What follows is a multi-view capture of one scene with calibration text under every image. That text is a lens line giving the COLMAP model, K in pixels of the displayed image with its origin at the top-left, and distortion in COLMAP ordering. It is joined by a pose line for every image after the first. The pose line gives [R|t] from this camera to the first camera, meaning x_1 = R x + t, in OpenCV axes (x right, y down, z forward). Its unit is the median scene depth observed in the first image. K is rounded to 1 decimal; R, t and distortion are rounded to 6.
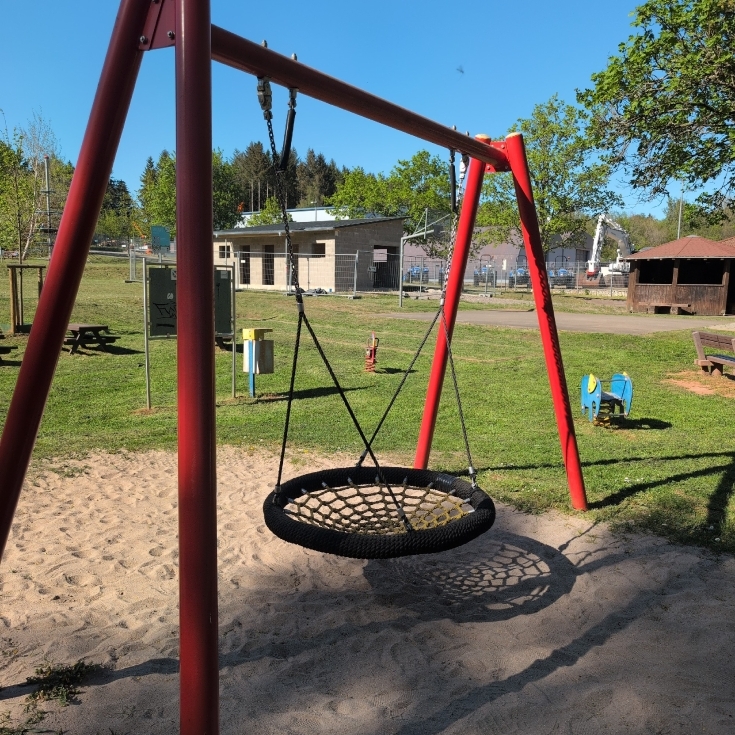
lens RADIAL K [[687.4, 0, 367.5], [0, 687.4, 367.5], [0, 0, 1]] dist [0.000183, 0.001899]
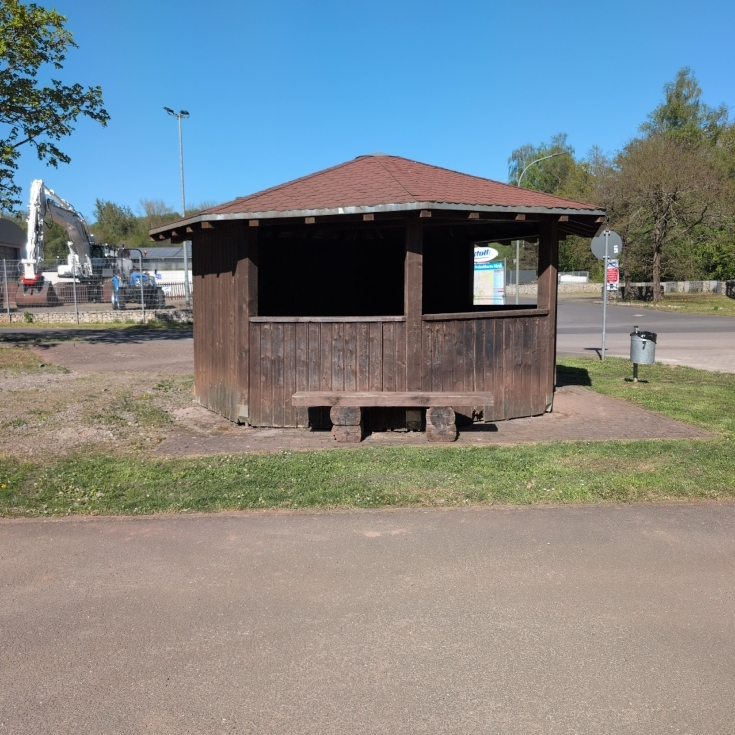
lens RADIAL K [[687.4, 0, 367.5], [0, 687.4, 367.5], [0, 0, 1]] dist [0.000183, 0.001899]
pose [[0.712925, -0.109218, 0.692682, 0.121412], [0.115885, 0.992565, 0.037229, -0.054672], [-0.691598, 0.053730, 0.720281, 0.397824]]
